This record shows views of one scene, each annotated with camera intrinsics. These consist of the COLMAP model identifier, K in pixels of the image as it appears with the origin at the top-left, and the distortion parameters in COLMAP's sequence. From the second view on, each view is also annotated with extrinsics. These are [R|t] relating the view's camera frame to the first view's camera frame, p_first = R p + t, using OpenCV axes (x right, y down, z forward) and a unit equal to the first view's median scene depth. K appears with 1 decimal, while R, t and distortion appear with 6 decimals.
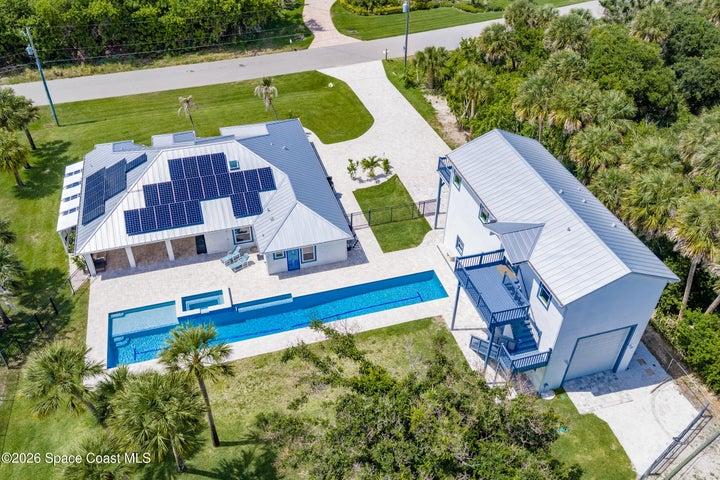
lens RADIAL K [[597.9, 0, 362.6], [0, 597.9, 242.4], [0, 0, 1]] dist [0.014411, -0.018811]
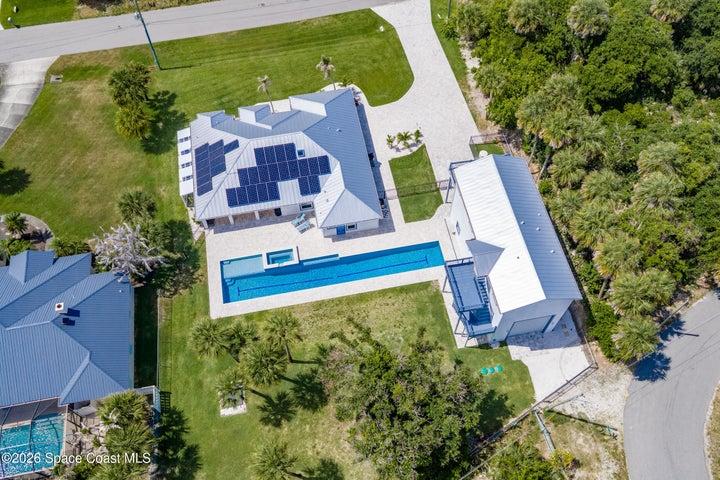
lens RADIAL K [[597.9, 0, 362.6], [0, 597.9, 242.4], [0, 0, 1]] dist [0.014411, -0.018811]
pose [[0.994013, 0.078886, -0.075604, 0.046160], [-0.048268, 0.937775, 0.343873, -0.425624], [0.098026, -0.338165, 0.935968, -0.345201]]
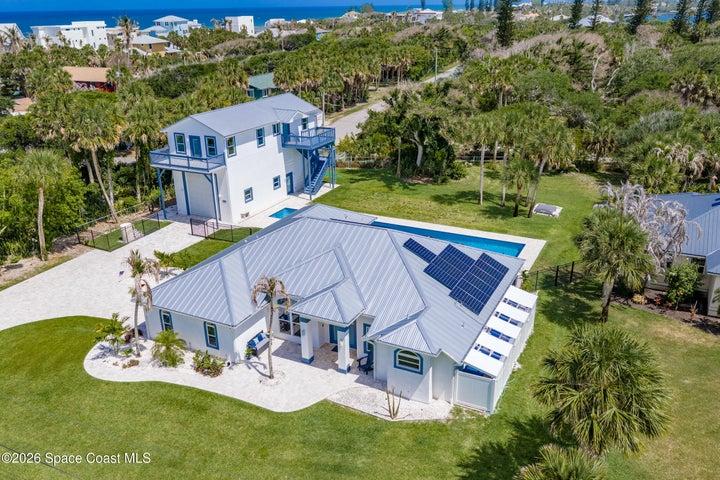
lens RADIAL K [[597.9, 0, 362.6], [0, 597.9, 242.4], [0, 0, 1]] dist [0.014411, -0.018811]
pose [[-0.725585, -0.259052, 0.637509, -0.815152], [0.440248, 0.537270, 0.719391, -0.719530], [-0.528874, 0.802641, -0.275788, 1.265216]]
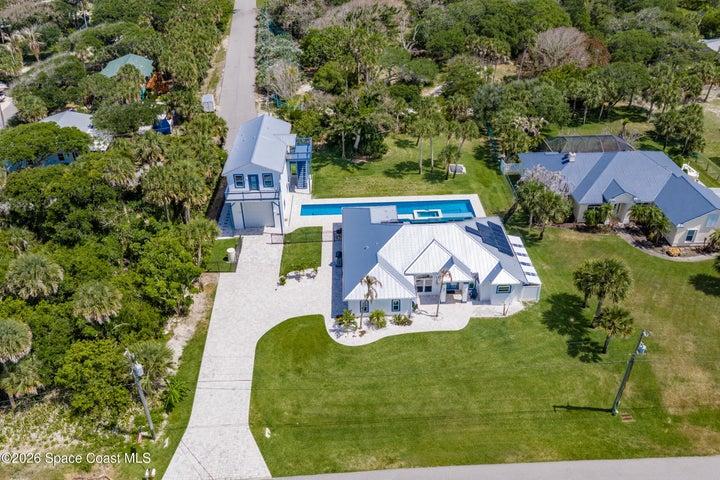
lens RADIAL K [[597.9, 0, 362.6], [0, 597.9, 242.4], [0, 0, 1]] dist [0.014411, -0.018811]
pose [[-0.966717, -0.141630, 0.213068, -0.440677], [0.161982, 0.305815, 0.938211, -1.536347], [-0.198039, 0.941498, -0.272695, 1.501509]]
